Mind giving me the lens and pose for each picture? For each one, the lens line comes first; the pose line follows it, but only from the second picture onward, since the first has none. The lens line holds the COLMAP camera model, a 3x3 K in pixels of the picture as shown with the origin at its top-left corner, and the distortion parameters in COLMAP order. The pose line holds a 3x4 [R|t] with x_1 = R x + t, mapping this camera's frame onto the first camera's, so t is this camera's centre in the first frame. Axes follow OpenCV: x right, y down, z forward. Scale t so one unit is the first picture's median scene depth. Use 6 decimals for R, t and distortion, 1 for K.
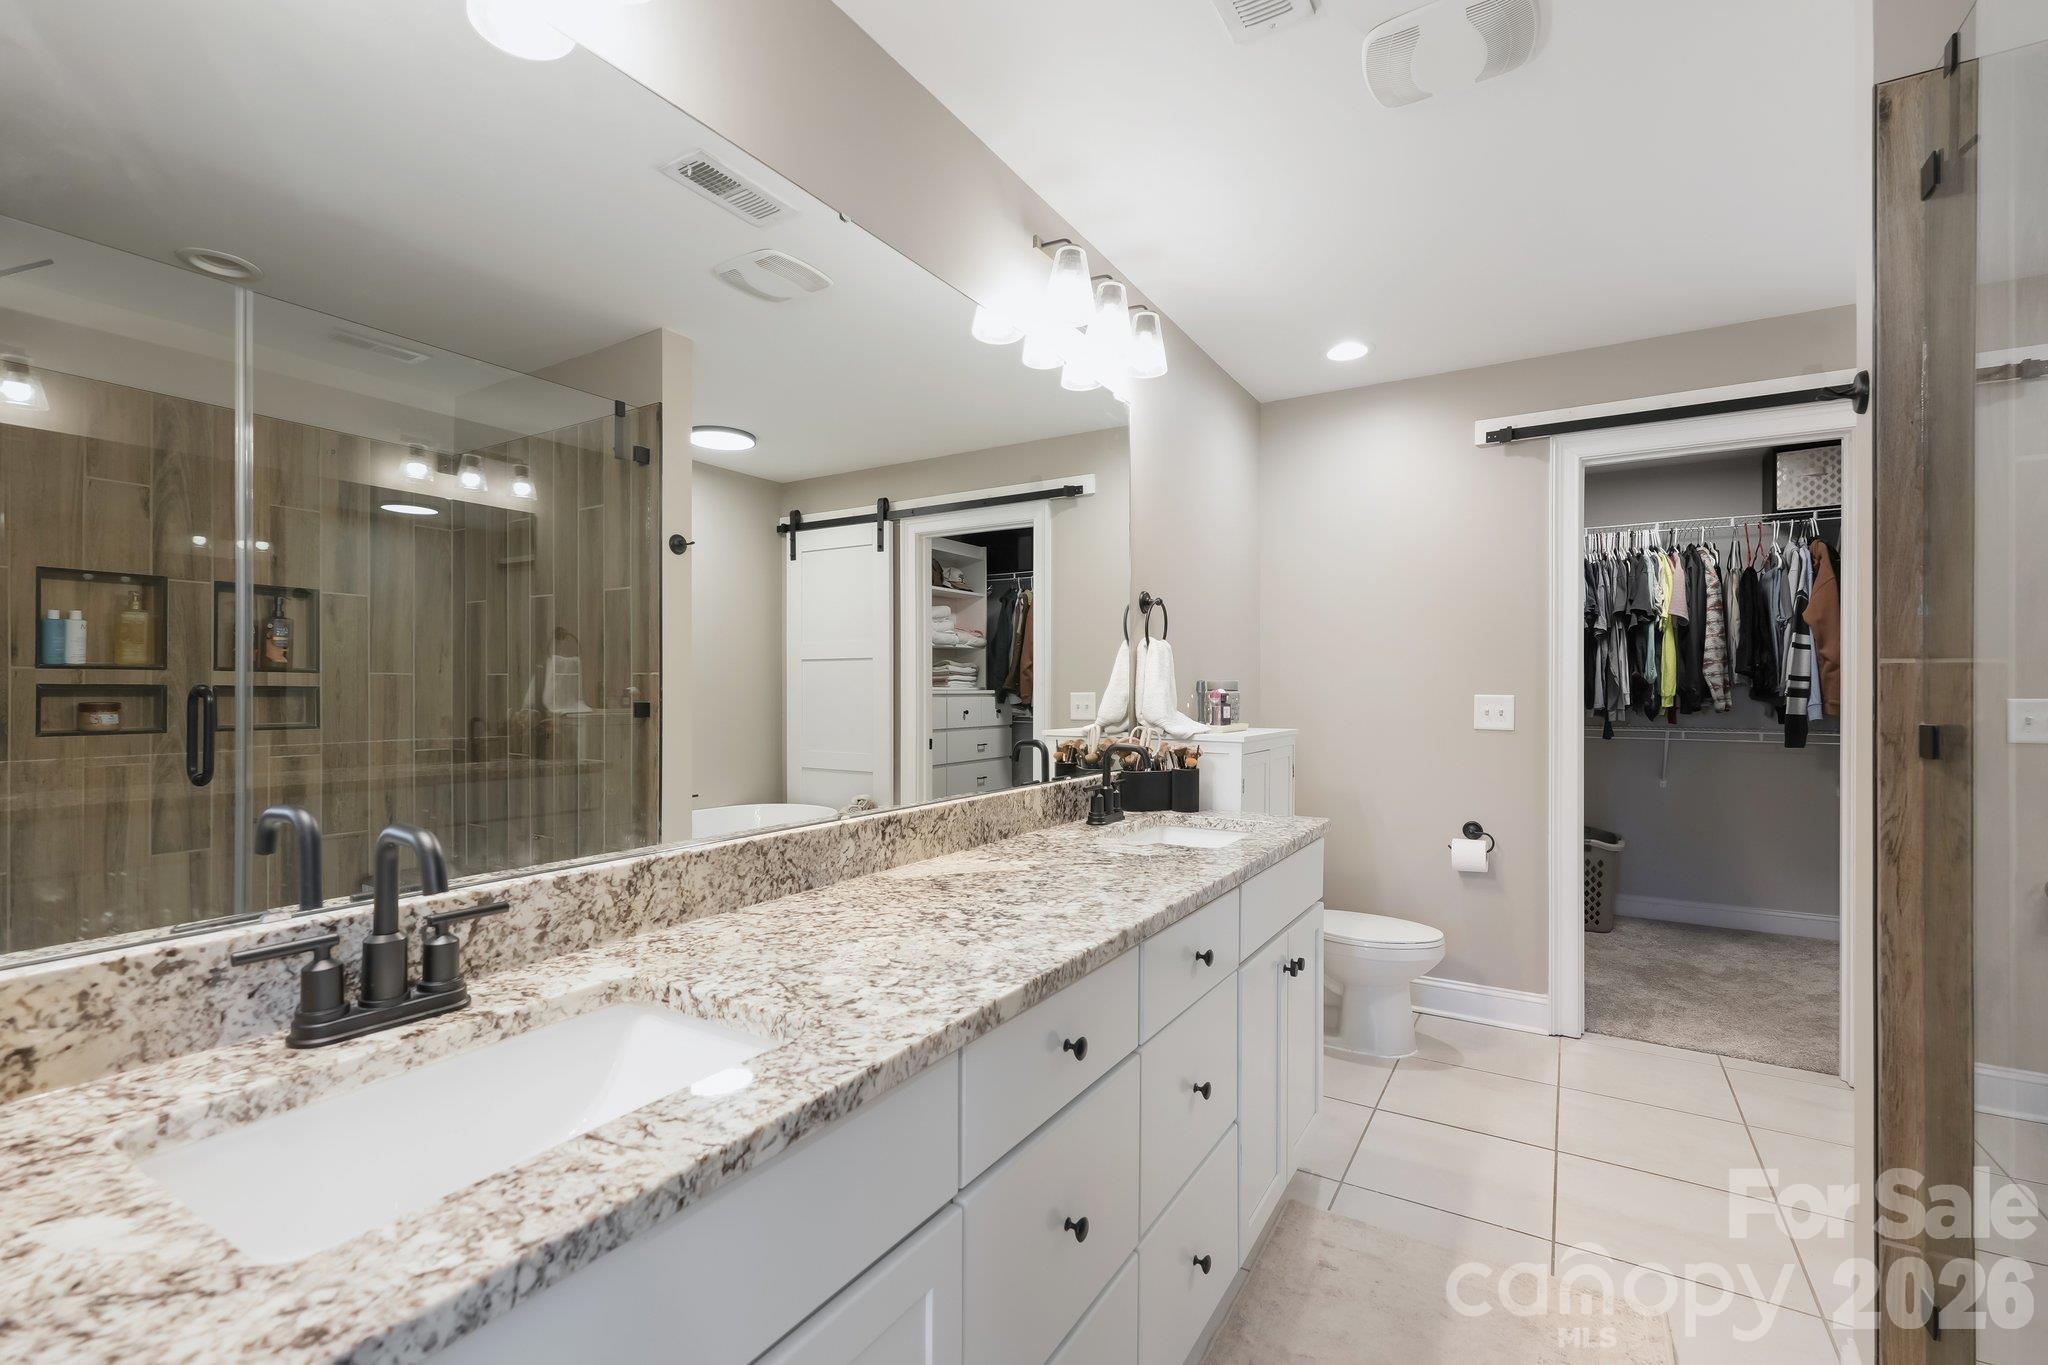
lens RADIAL K [[887.3, 0, 1024.0], [0, 887.3, 682.5], [0, 0, 1]] dist [-0.001789, -0.000389]
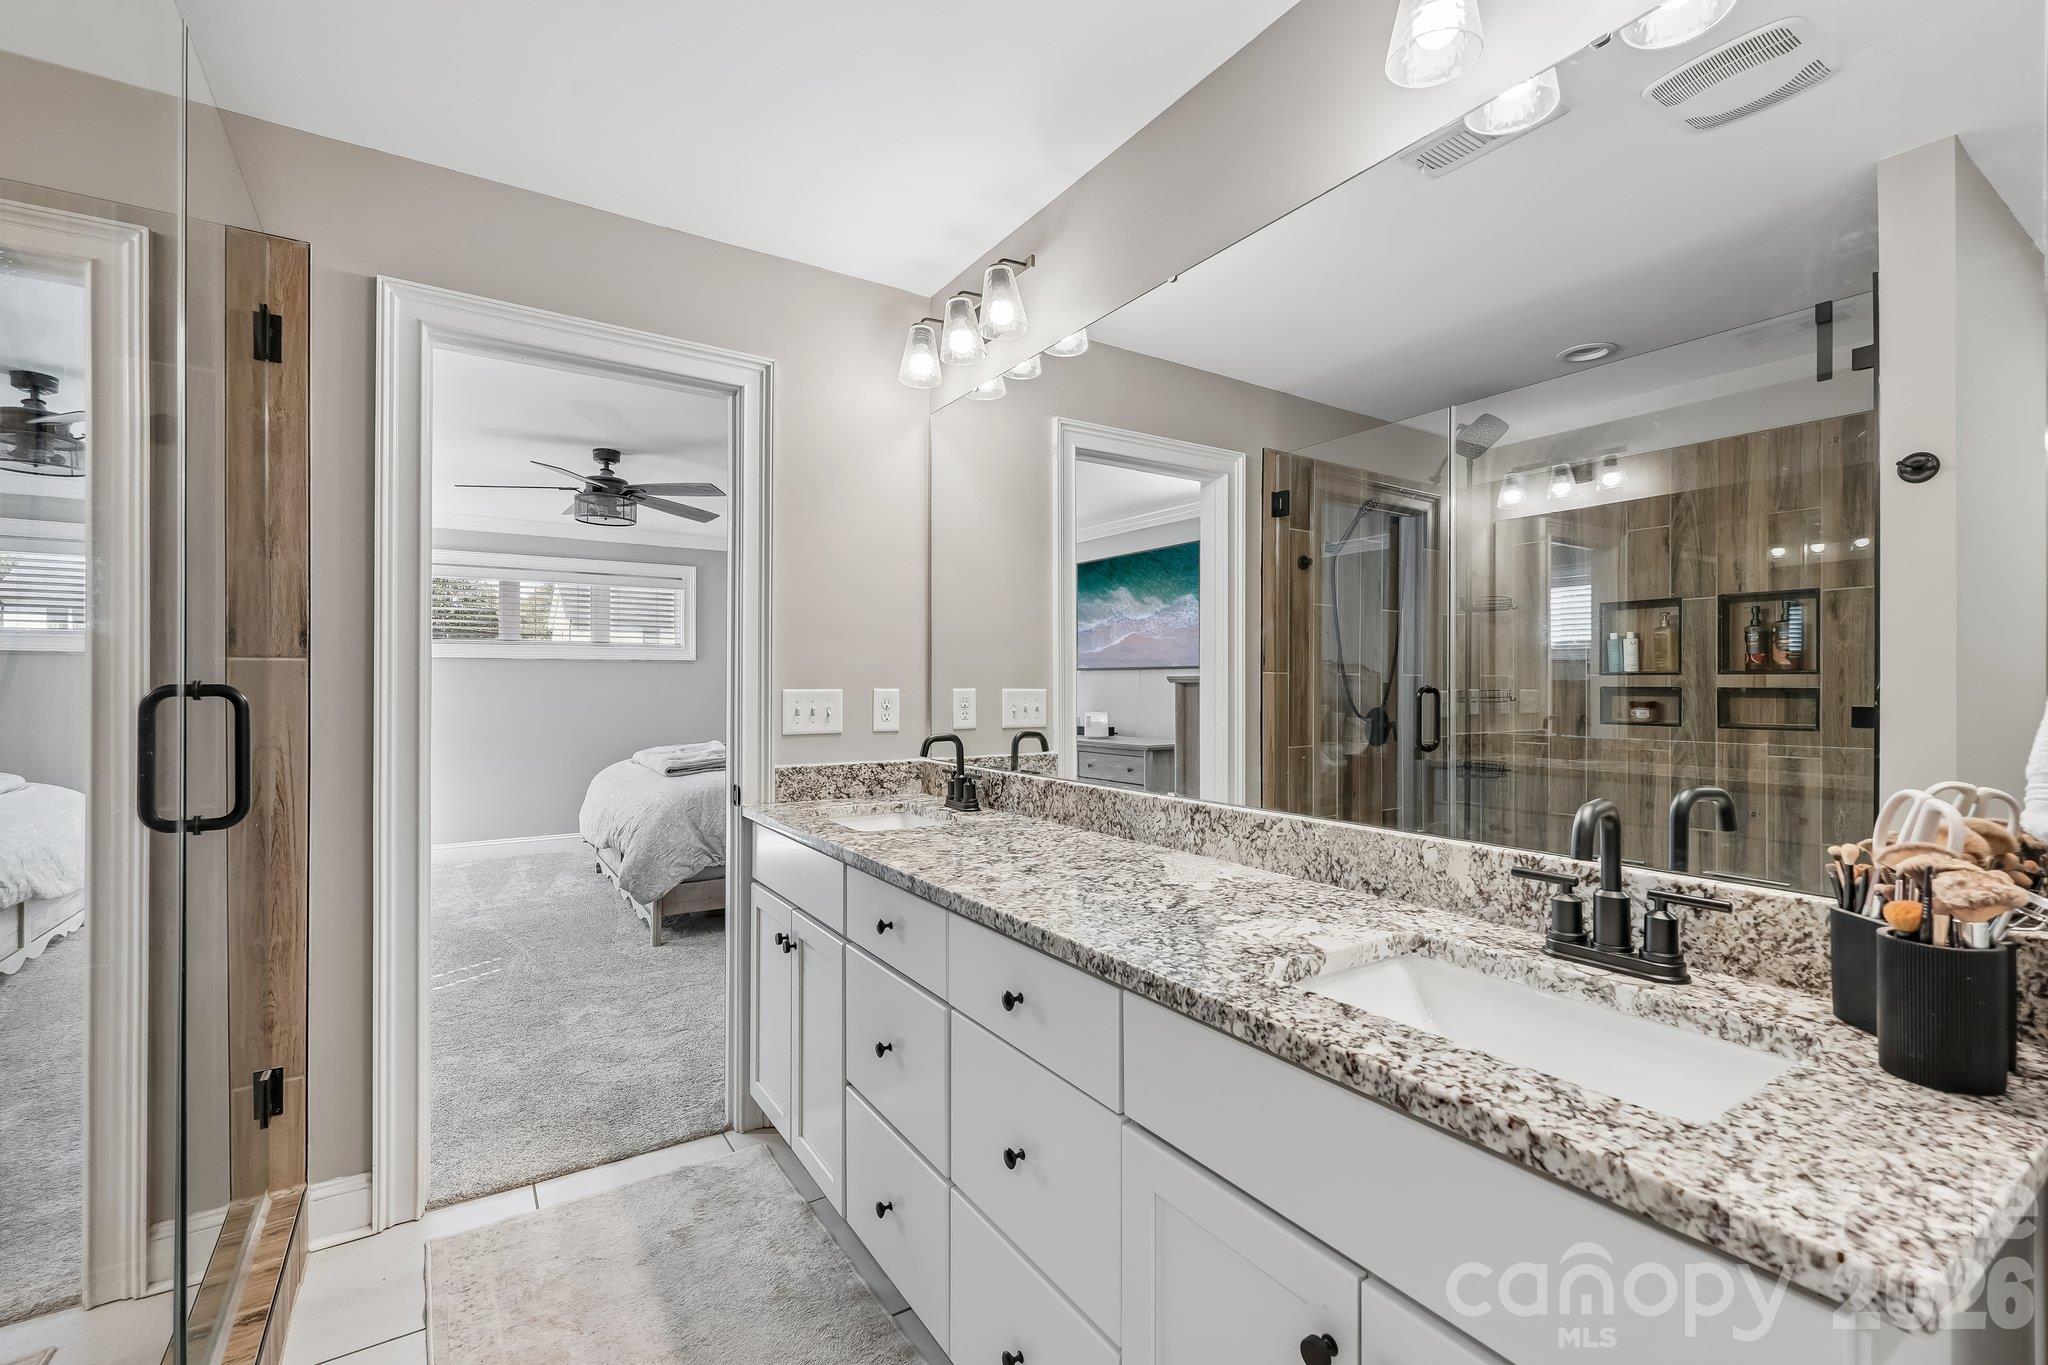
lens RADIAL K [[887.3, 0, 1024.0], [0, 887.3, 682.5], [0, 0, 1]] dist [-0.001789, -0.000389]
pose [[-0.428142, -0.011012, -0.903645, 0.761096], [-0.000066, 0.999926, -0.012154, 0.016379], [0.903712, -0.005144, -0.428111, 1.085376]]
